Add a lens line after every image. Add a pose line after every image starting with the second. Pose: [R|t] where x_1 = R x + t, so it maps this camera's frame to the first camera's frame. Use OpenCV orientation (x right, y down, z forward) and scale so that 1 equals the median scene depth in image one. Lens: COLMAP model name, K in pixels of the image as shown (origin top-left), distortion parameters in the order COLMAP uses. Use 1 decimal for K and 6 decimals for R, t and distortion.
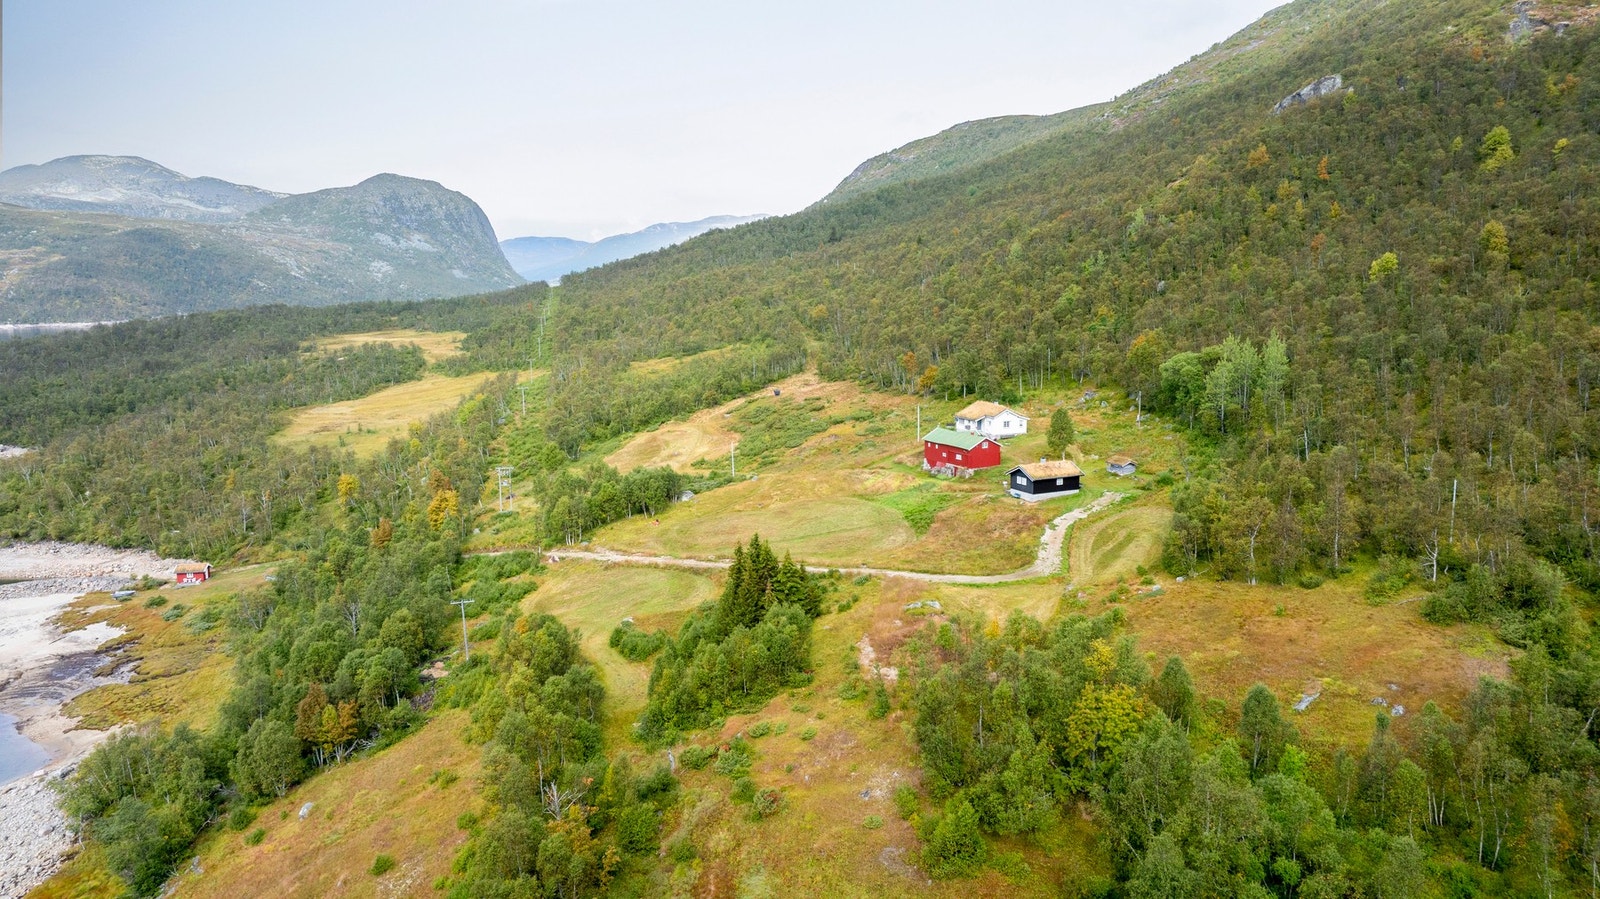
lens RADIAL K [[1116.6, 0, 799.7], [0, 1116.6, 450.0], [0, 0, 1]] dist [-0.042521, 0.027250]
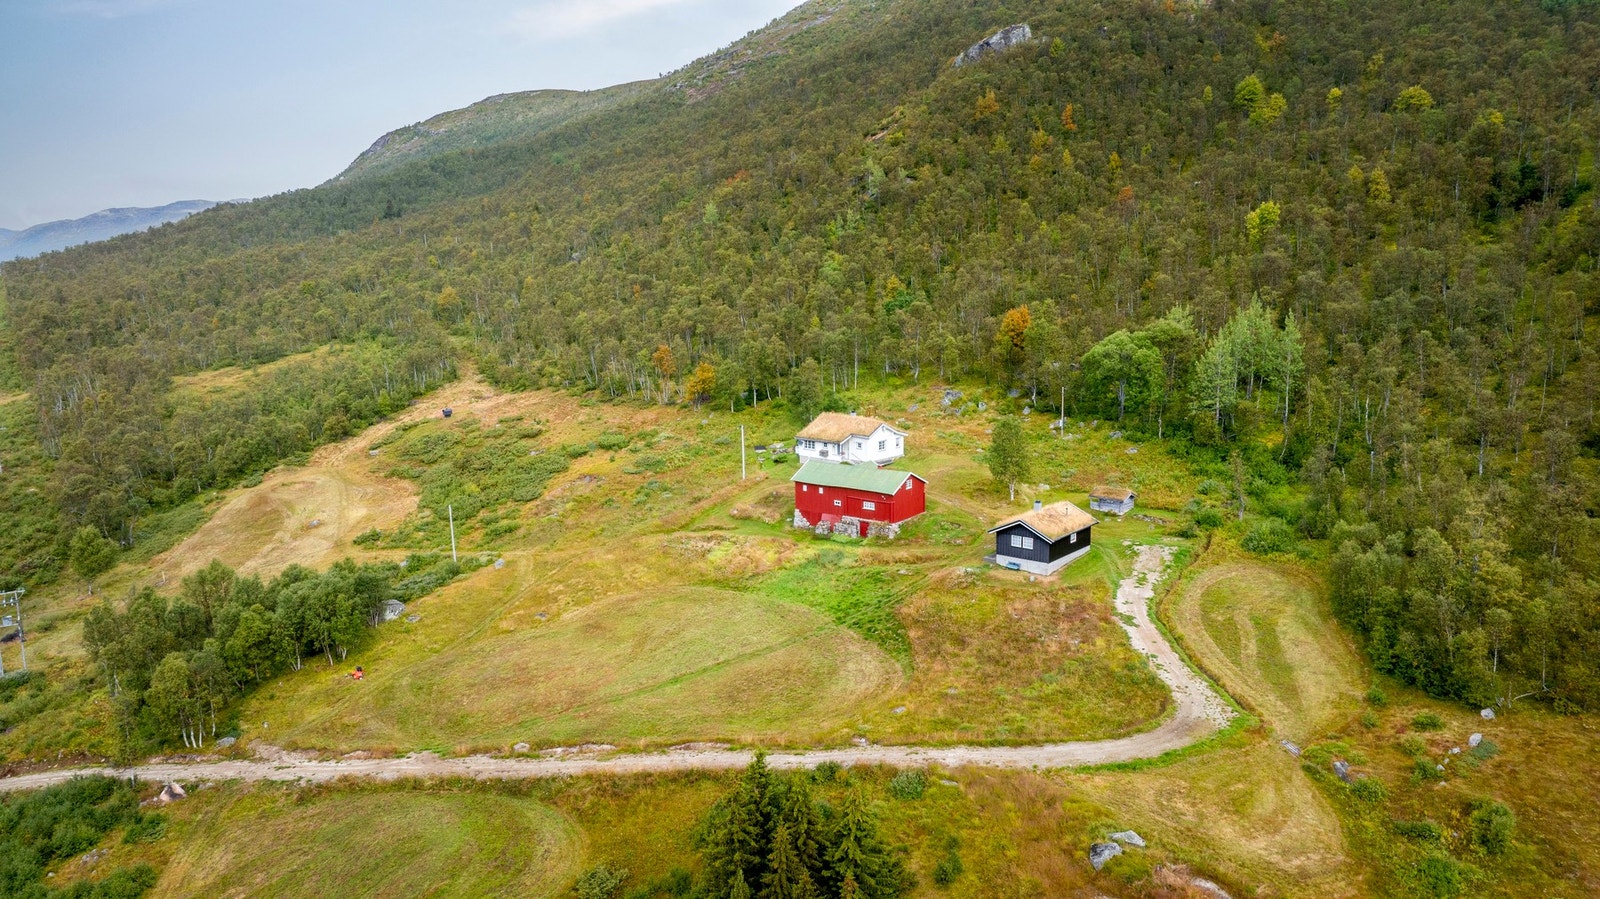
lens RADIAL K [[1116.6, 0, 801.1], [0, 1116.6, 453.2], [0, 0, 1]] dist [-0.042521, 0.027250]
pose [[0.909306, -0.077468, 0.408854, -0.080457], [0.072466, 0.996985, 0.027737, -0.023274], [-0.409770, 0.004406, 0.912178, 0.228095]]
